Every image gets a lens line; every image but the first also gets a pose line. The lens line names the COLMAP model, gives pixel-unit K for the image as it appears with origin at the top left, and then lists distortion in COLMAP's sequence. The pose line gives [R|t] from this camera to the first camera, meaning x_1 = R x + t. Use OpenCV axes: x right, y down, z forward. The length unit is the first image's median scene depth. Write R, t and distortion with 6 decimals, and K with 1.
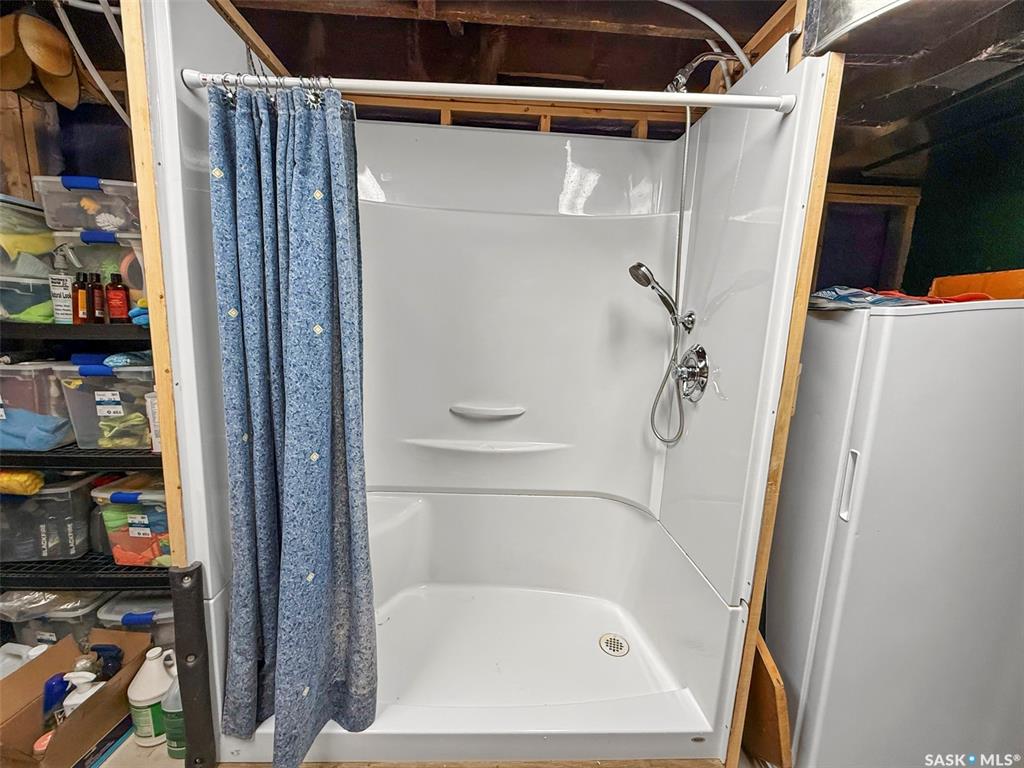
lens RADIAL K [[412.4, 0, 509.0], [0, 412.4, 381.1], [0, 0, 1]] dist [0.000431, -0.000619]
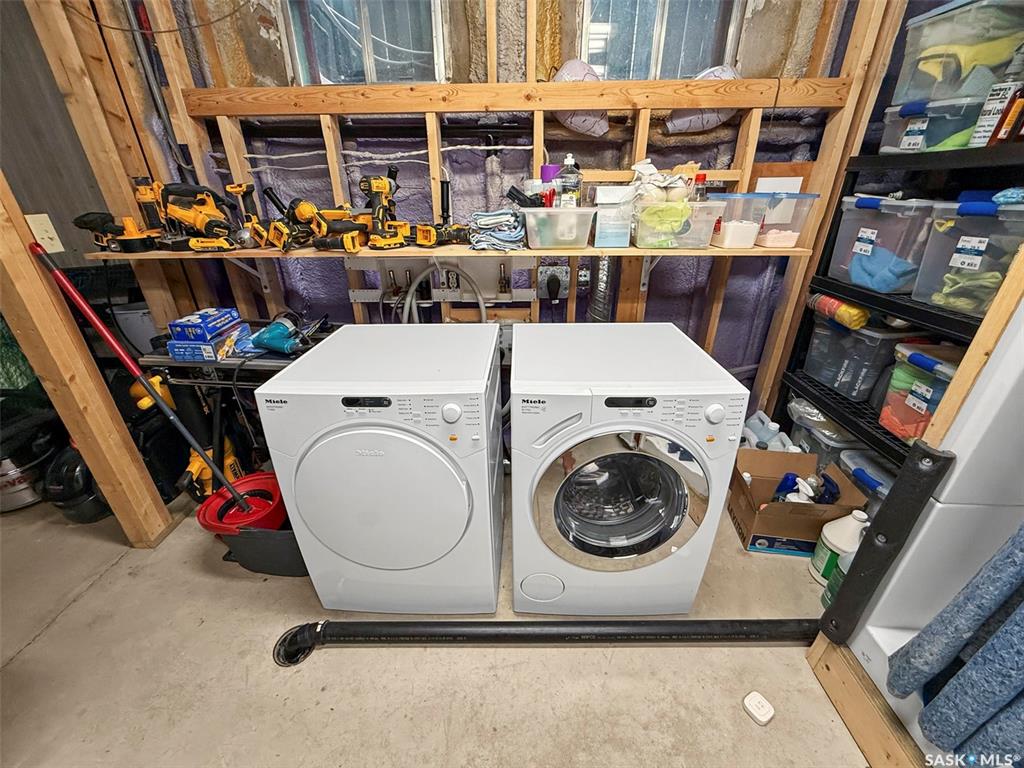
lens RADIAL K [[412.4, 0, 514.5], [0, 412.4, 383.5], [0, 0, 1]] dist [0.000431, -0.000619]
pose [[-0.051193, 0.406287, -0.912310, -0.041467], [-0.153129, 0.899513, 0.409180, 0.091604], [0.986879, 0.160649, 0.016165, 0.108531]]
